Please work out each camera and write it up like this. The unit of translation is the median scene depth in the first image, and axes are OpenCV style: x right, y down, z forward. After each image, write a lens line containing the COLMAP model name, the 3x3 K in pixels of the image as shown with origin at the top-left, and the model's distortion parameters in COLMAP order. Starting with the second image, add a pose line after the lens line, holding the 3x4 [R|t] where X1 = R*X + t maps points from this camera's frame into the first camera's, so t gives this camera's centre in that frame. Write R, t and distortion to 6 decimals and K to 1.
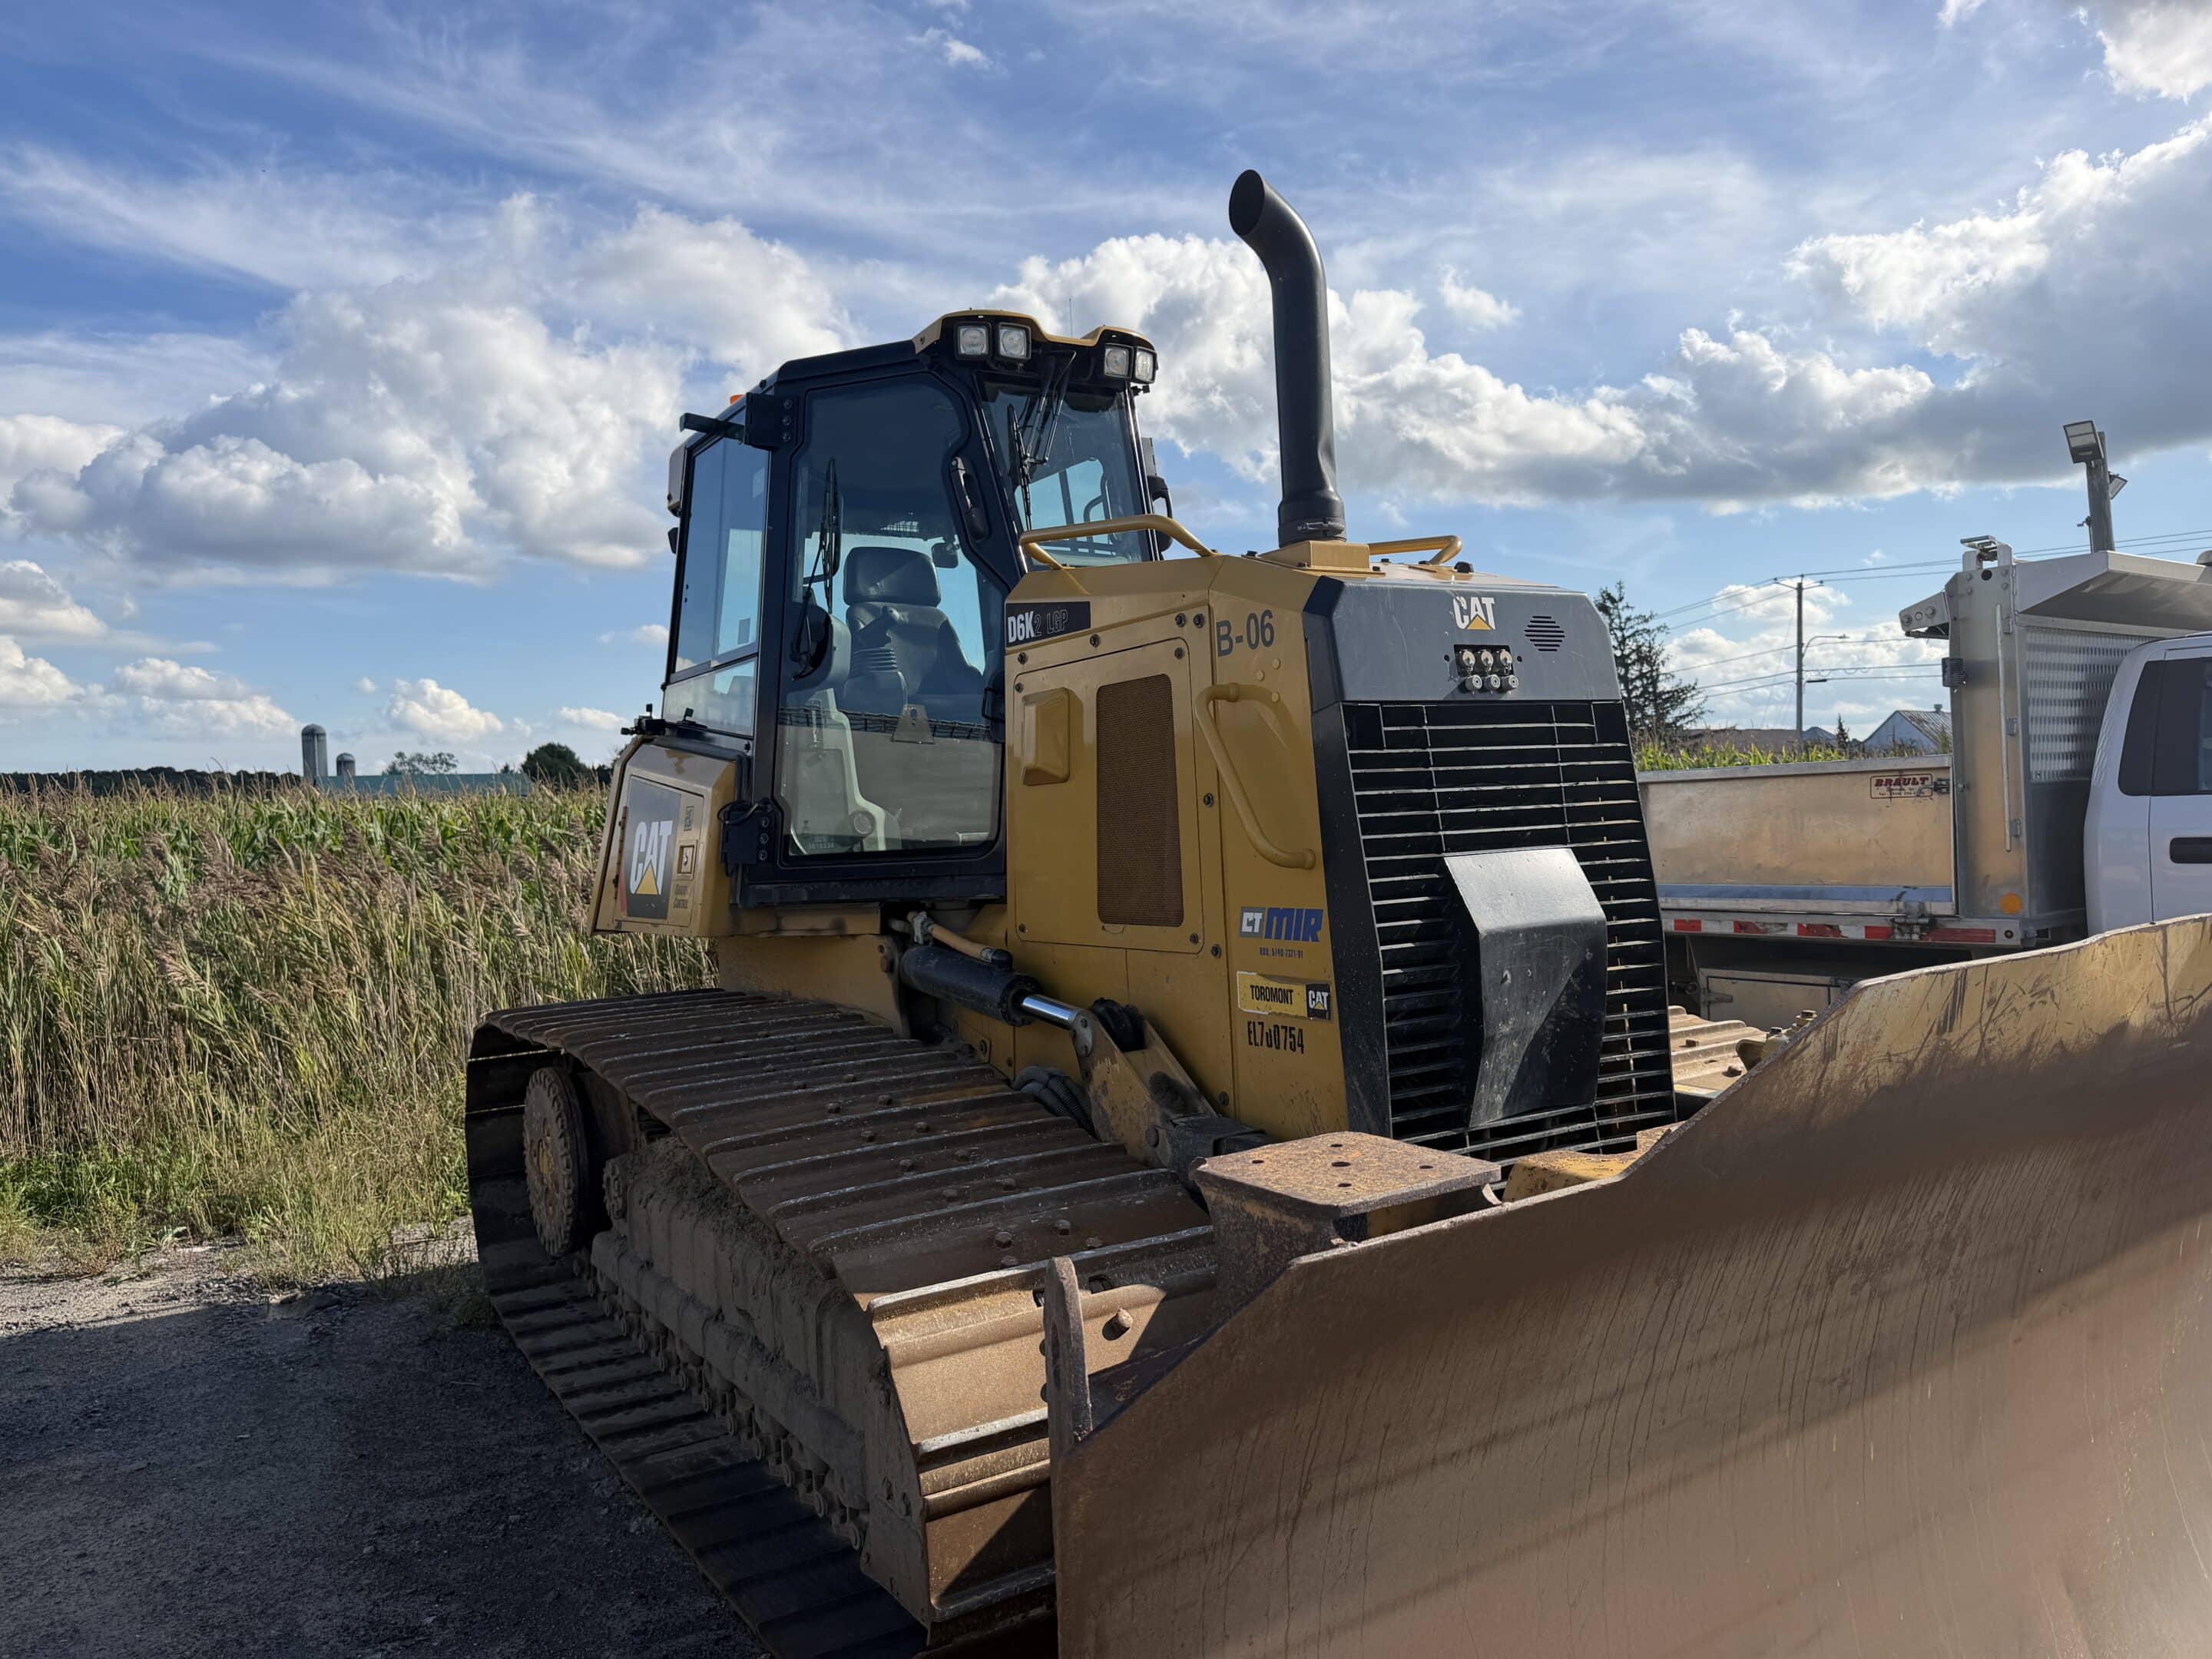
lens RADIAL K [[1565.1, 0, 1100.8], [0, 1565.1, 832.7], [0, 0, 1]] dist [0.003409, -0.003607]
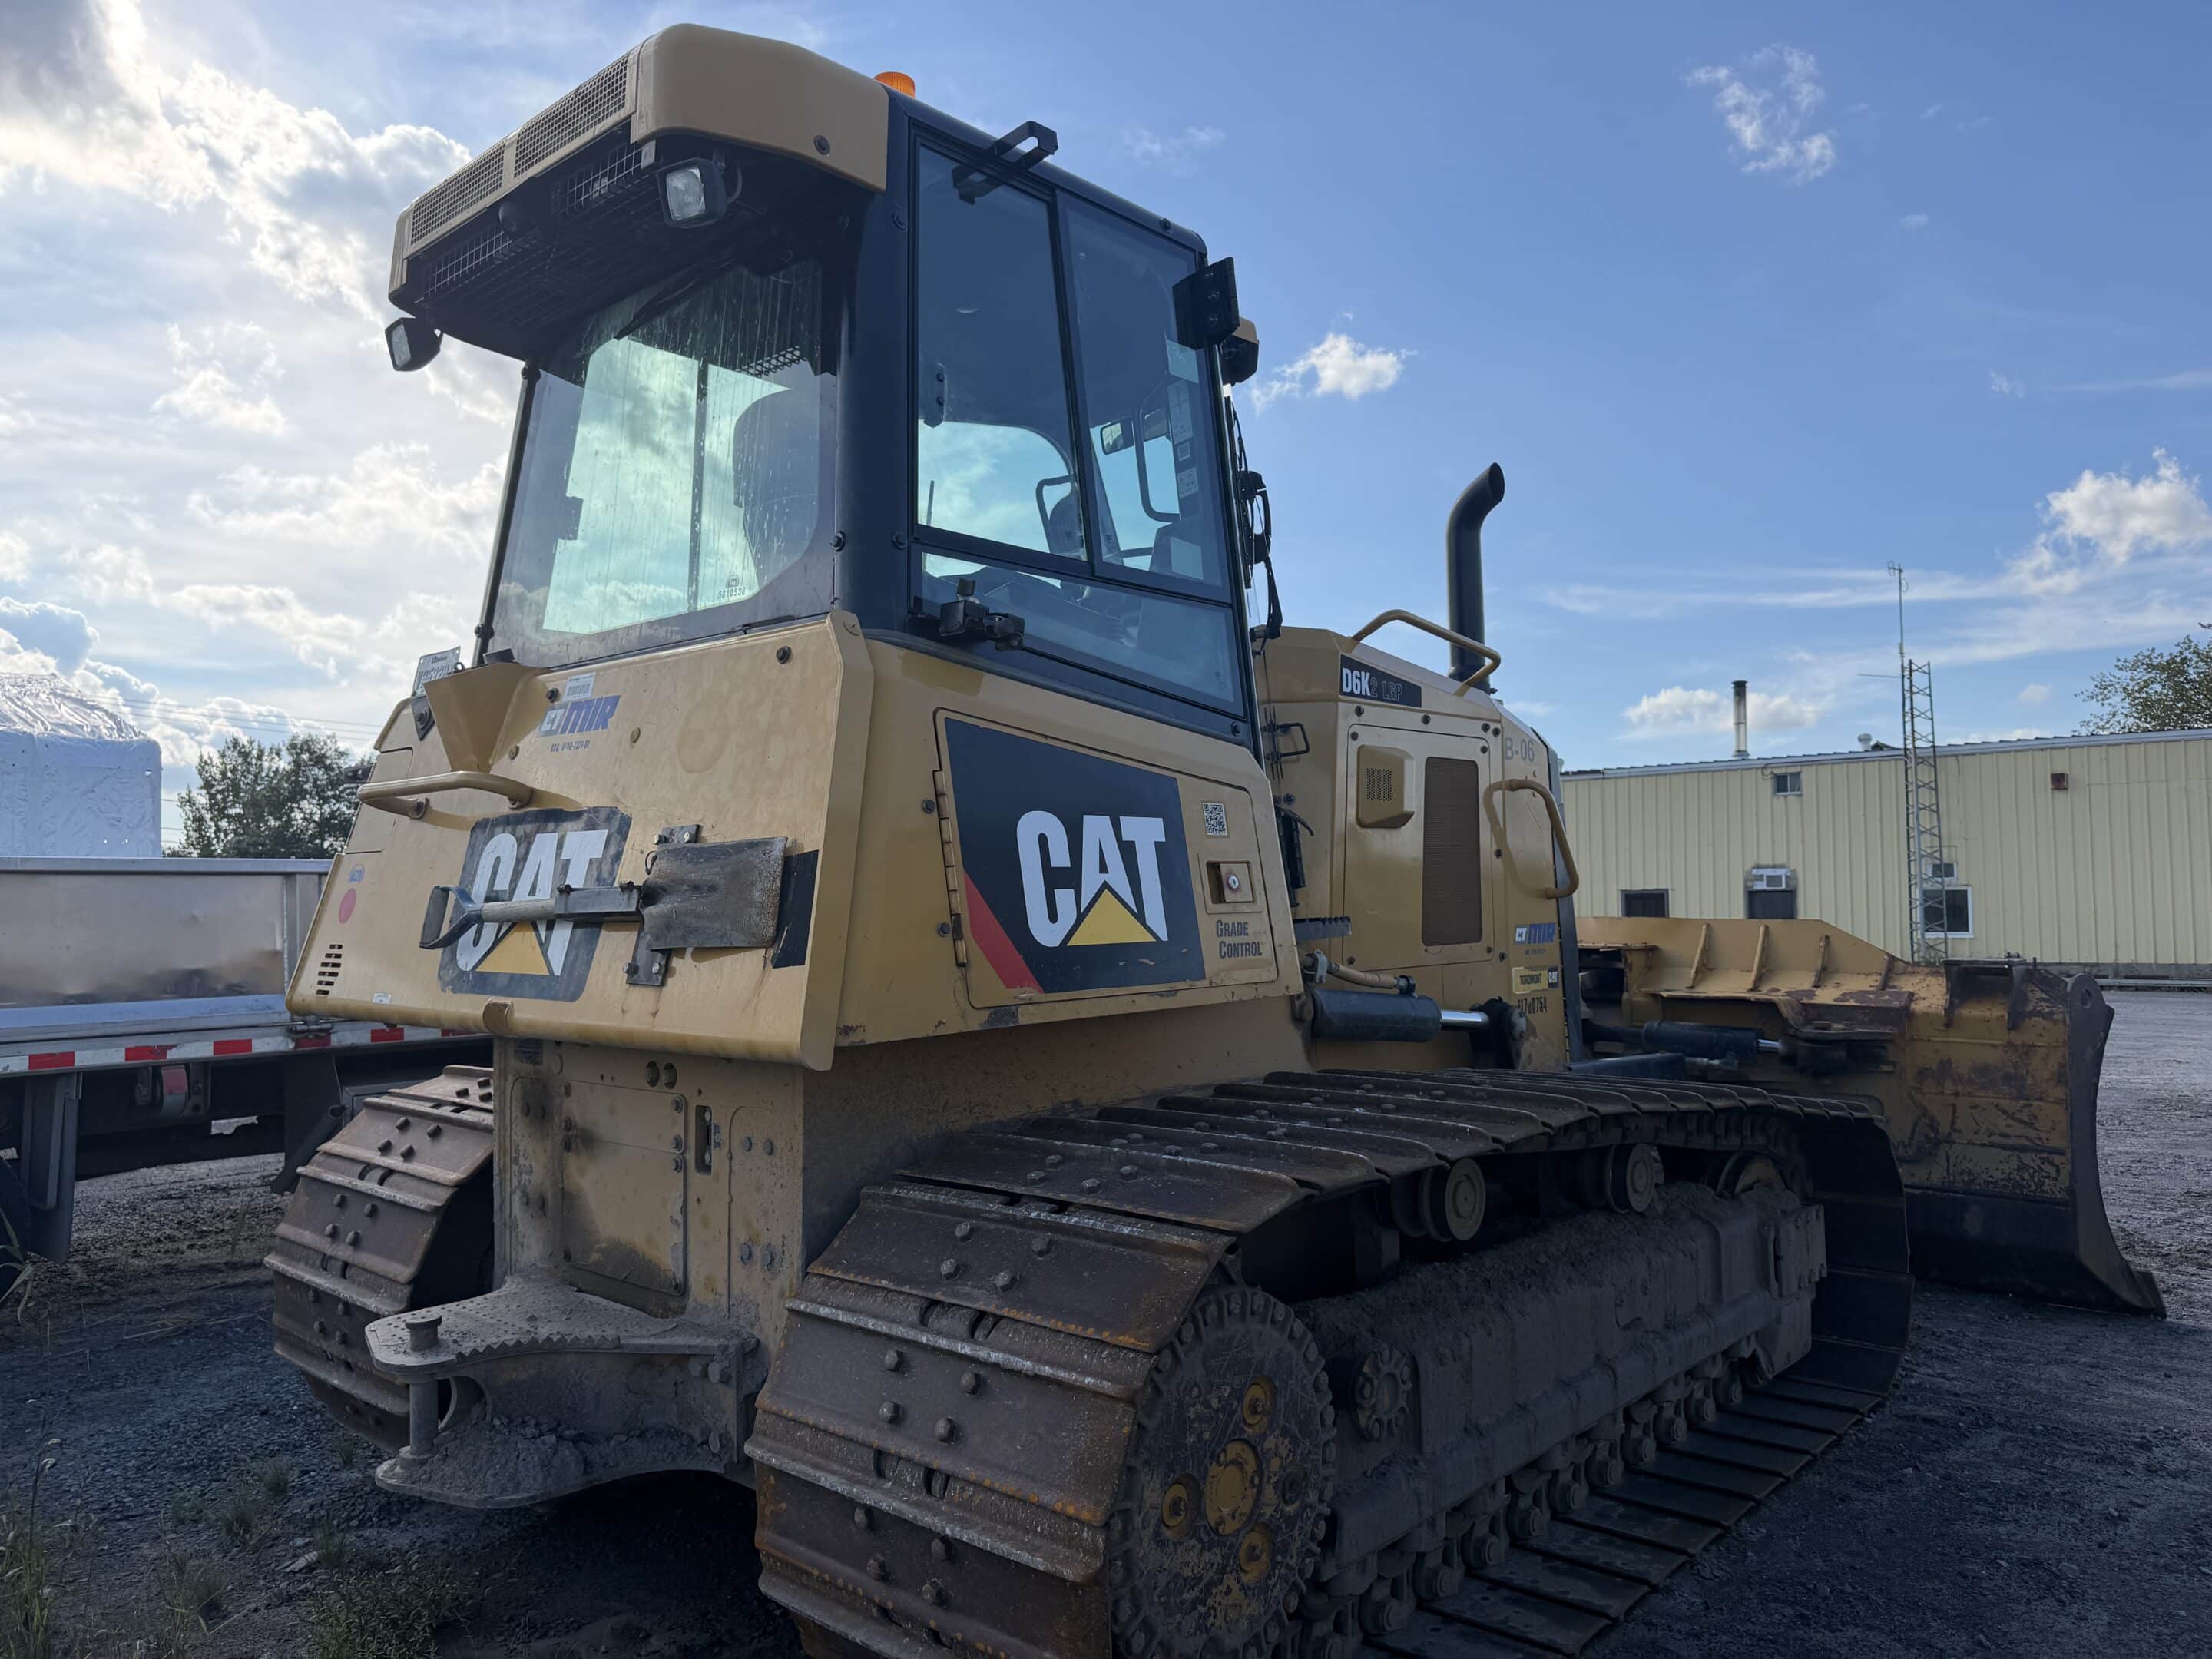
lens RADIAL K [[1565.1, 0, 1101.9], [0, 1565.1, 835.1], [0, 0, 1]] dist [0.003409, -0.003607]
pose [[-0.264609, 0.085629, 0.960547, -1.221861], [0.031878, 0.996282, -0.080033, 0.066214], [-0.963829, 0.009443, -0.266355, 1.713593]]
